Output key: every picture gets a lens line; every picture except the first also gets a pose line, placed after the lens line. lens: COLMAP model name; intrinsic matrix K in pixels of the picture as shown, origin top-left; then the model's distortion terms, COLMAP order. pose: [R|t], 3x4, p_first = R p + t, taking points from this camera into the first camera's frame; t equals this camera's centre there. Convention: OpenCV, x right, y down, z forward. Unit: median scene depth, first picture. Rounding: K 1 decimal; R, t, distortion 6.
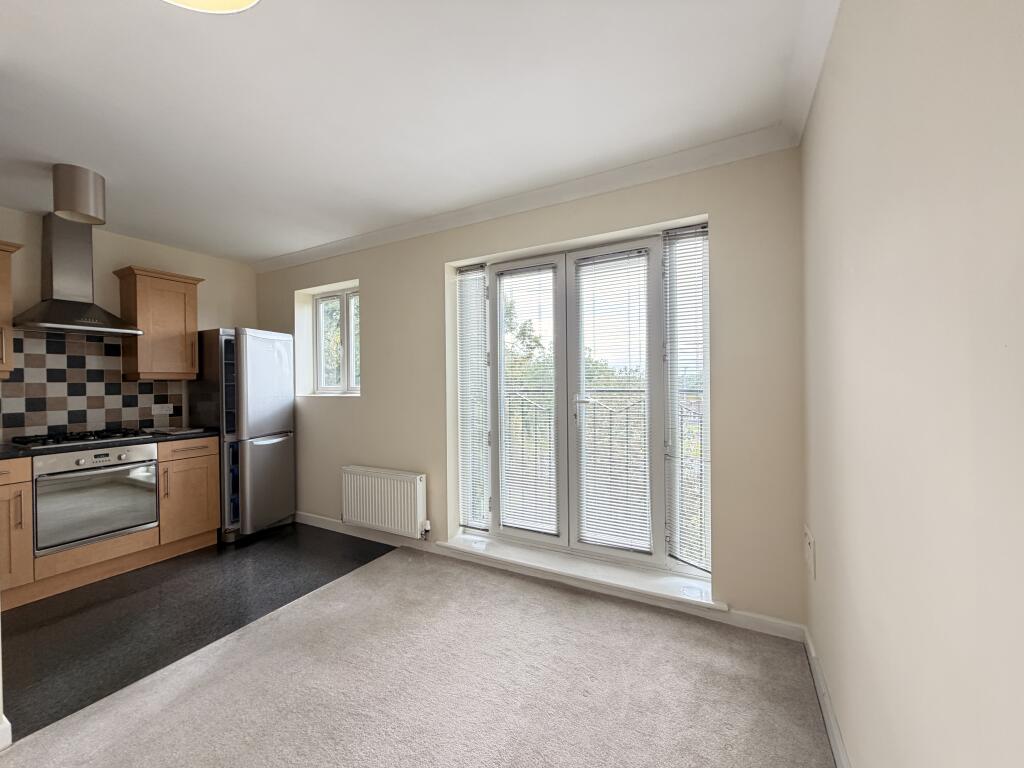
lens RADIAL K [[406.7, 0, 513.1], [0, 406.7, 387.9], [0, 0, 1]] dist [0.000708, 0.000174]
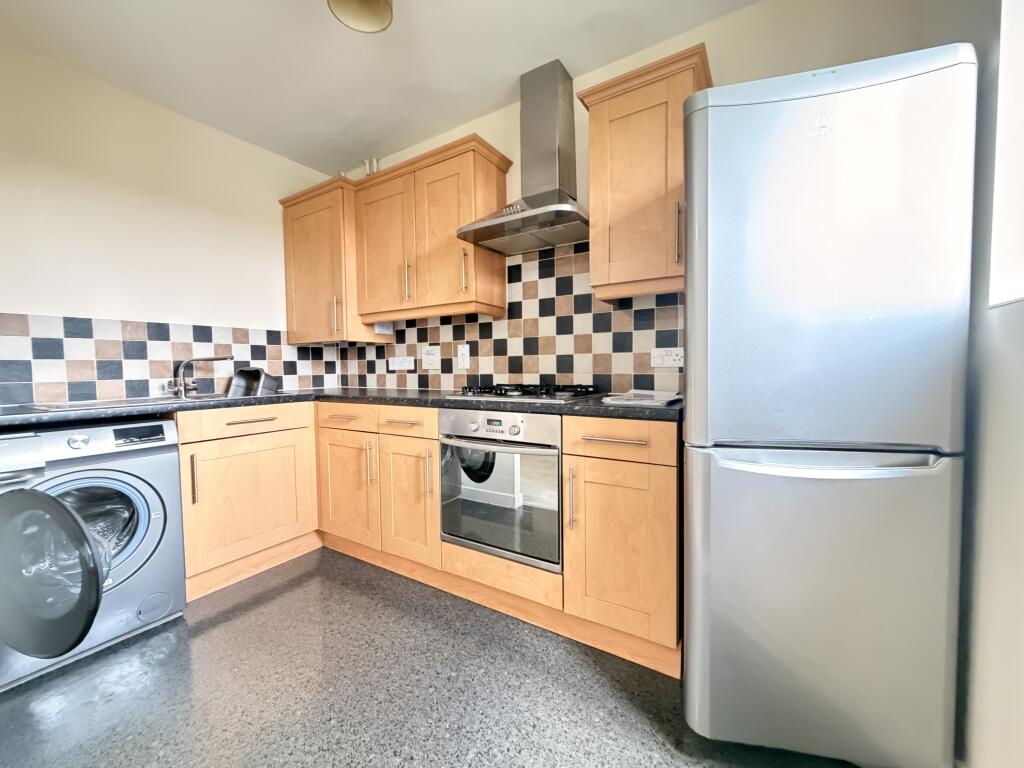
lens RADIAL K [[406.7, 0, 511.6], [0, 406.7, 380.7], [0, 0, 1]] dist [0.000708, 0.000174]
pose [[-0.062264, 0.050190, -0.996797, -0.378251], [-0.001029, 0.998731, 0.050352, 0.068808], [0.998059, 0.004161, -0.062134, 1.012183]]
